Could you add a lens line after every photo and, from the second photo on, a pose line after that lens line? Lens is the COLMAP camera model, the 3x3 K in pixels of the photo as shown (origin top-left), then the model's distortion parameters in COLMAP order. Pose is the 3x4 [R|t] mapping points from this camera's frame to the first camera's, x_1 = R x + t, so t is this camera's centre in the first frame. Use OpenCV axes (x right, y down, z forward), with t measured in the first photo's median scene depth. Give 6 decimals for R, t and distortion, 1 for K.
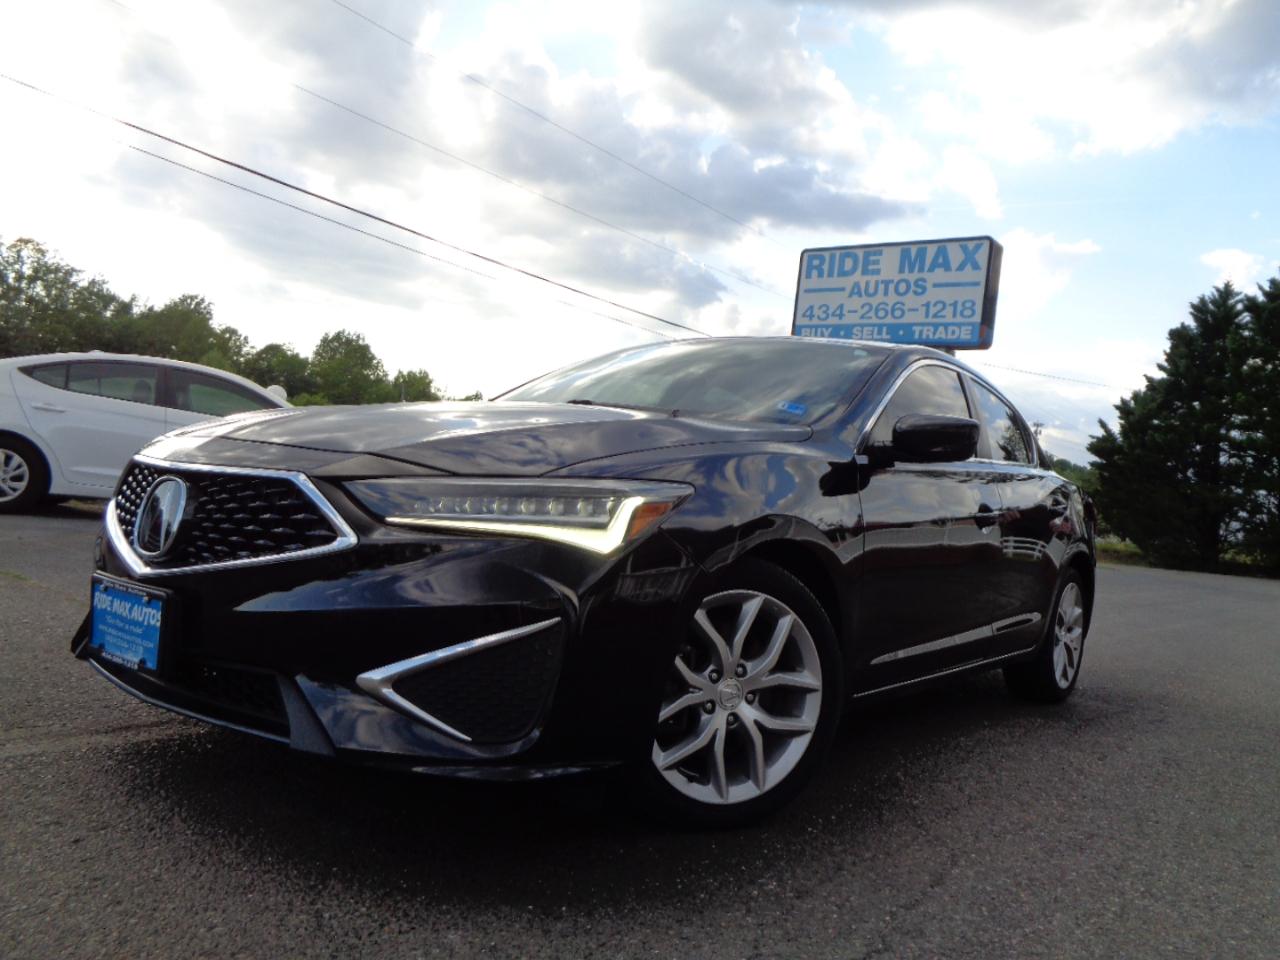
lens RADIAL K [[971.3, 0, 644.0], [0, 971.3, 480.5], [0, 0, 1]] dist [0.014246, 0.000718]
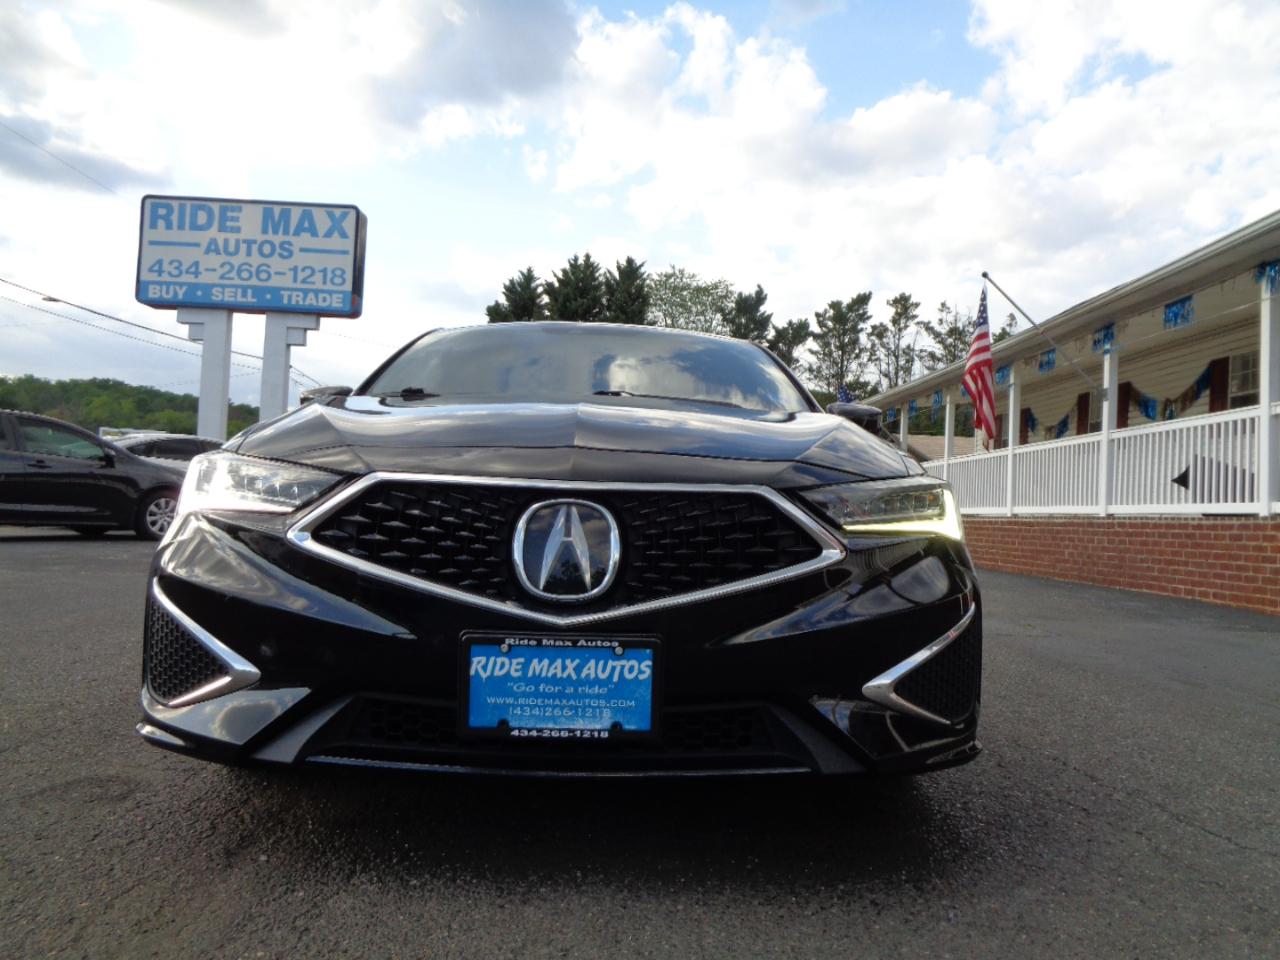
lens RADIAL K [[969.6, 0, 645.3], [0, 969.6, 482.0], [0, 0, 1]] dist [0.009282, 0.007959]
pose [[0.771943, -0.065192, 0.632340, -0.269270], [0.041660, 0.997777, 0.052010, -0.016927], [-0.634325, -0.013805, 0.772943, 0.093464]]
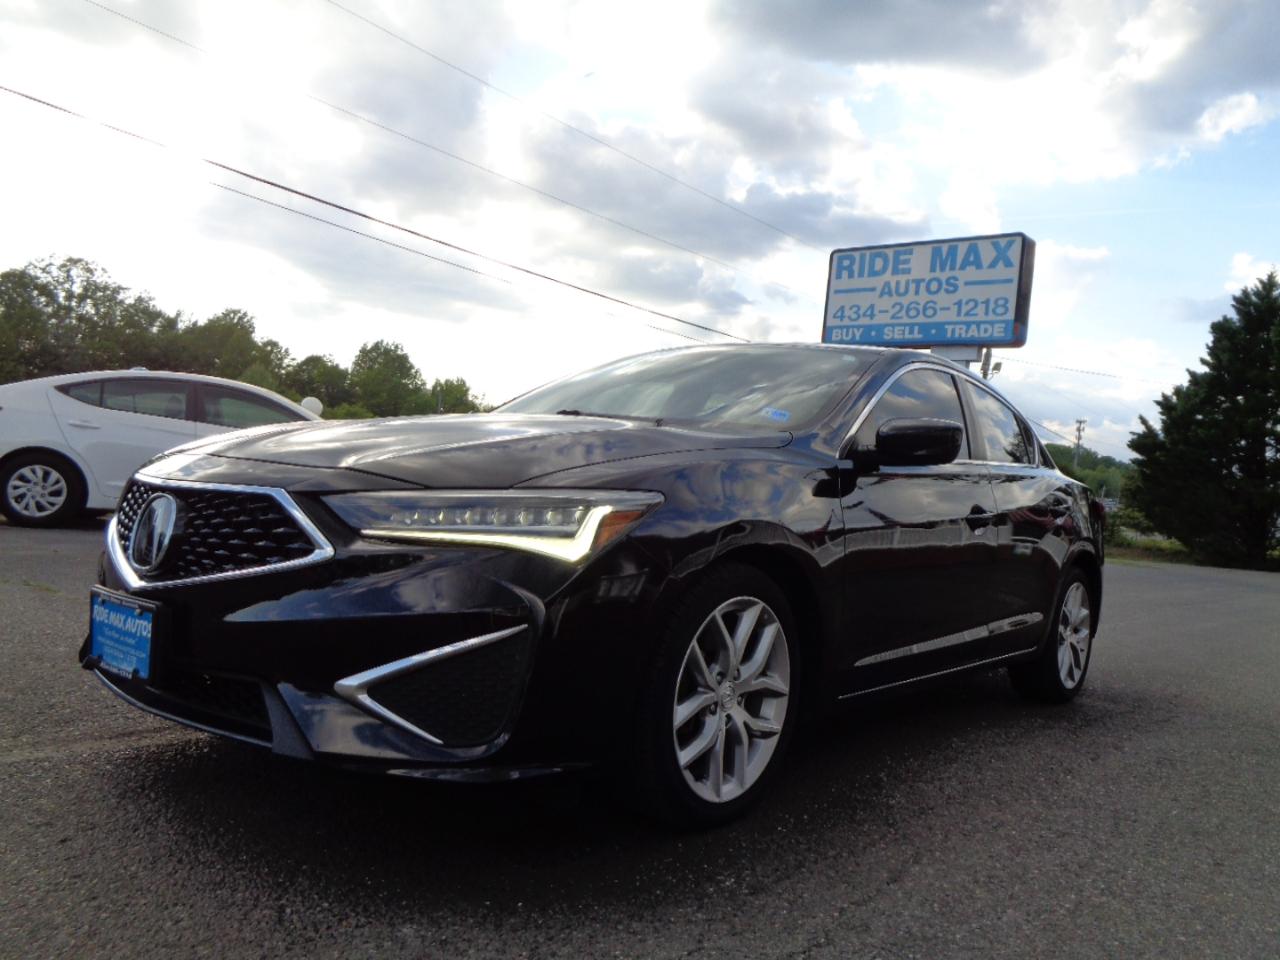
lens RADIAL K [[969.6, 0, 645.3], [0, 969.6, 482.0], [0, 0, 1]] dist [0.009282, 0.007959]
pose [[0.999187, -0.015746, -0.037116, 0.019980], [0.015654, 0.999874, -0.002790, -0.001482], [0.037156, 0.002206, 0.999307, -0.007087]]
